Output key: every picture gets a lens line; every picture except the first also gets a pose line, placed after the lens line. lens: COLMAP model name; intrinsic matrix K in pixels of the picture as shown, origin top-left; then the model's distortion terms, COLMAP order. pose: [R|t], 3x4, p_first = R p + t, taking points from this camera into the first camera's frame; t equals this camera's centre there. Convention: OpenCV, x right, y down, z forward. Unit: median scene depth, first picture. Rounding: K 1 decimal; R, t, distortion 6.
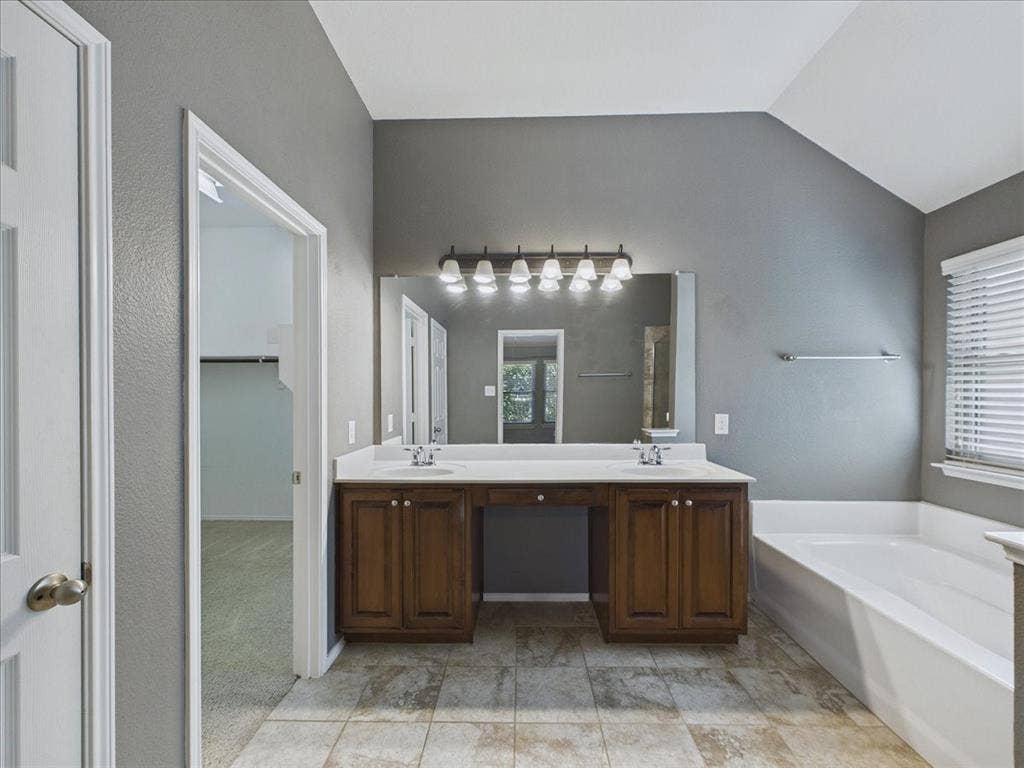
lens RADIAL K [[416.4, 0, 506.0], [0, 416.4, 391.9], [0, 0, 1]] dist [0.000382, 0.000164]
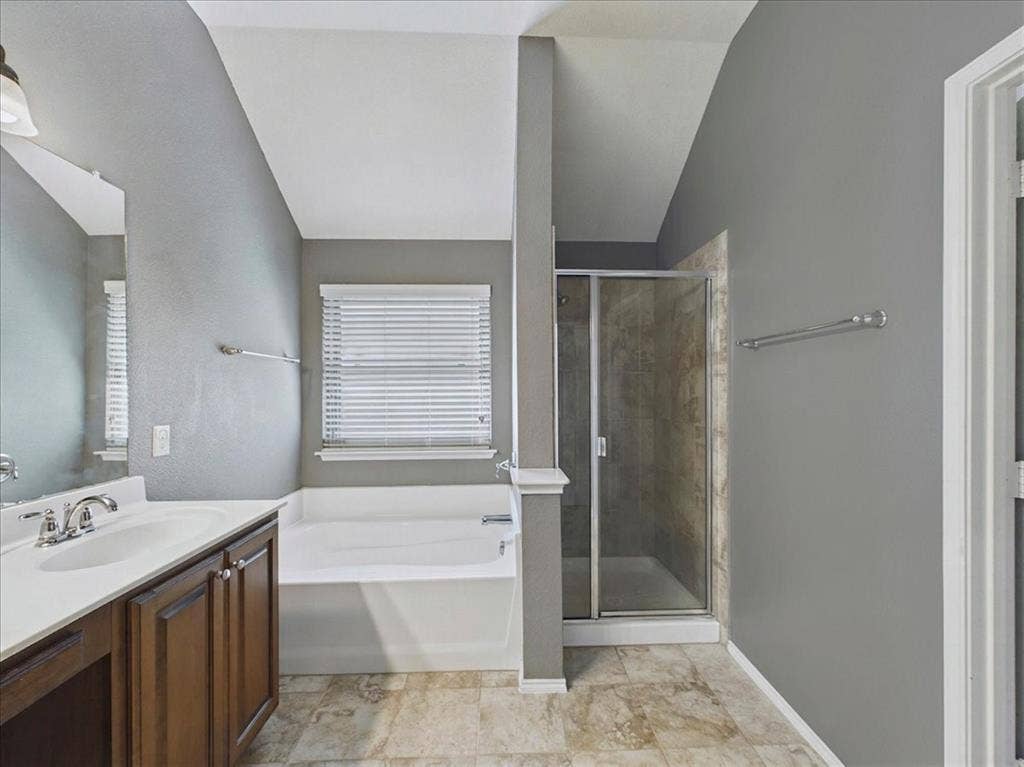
lens RADIAL K [[416.4, 0, 506.0], [0, 416.4, 391.4], [0, 0, 1]] dist [0.000382, 0.000164]
pose [[-0.080277, 0.004369, 0.996763, -0.240966], [-0.000123, 0.999990, -0.004393, 0.002282], [-0.996773, -0.000475, -0.080275, 0.659471]]
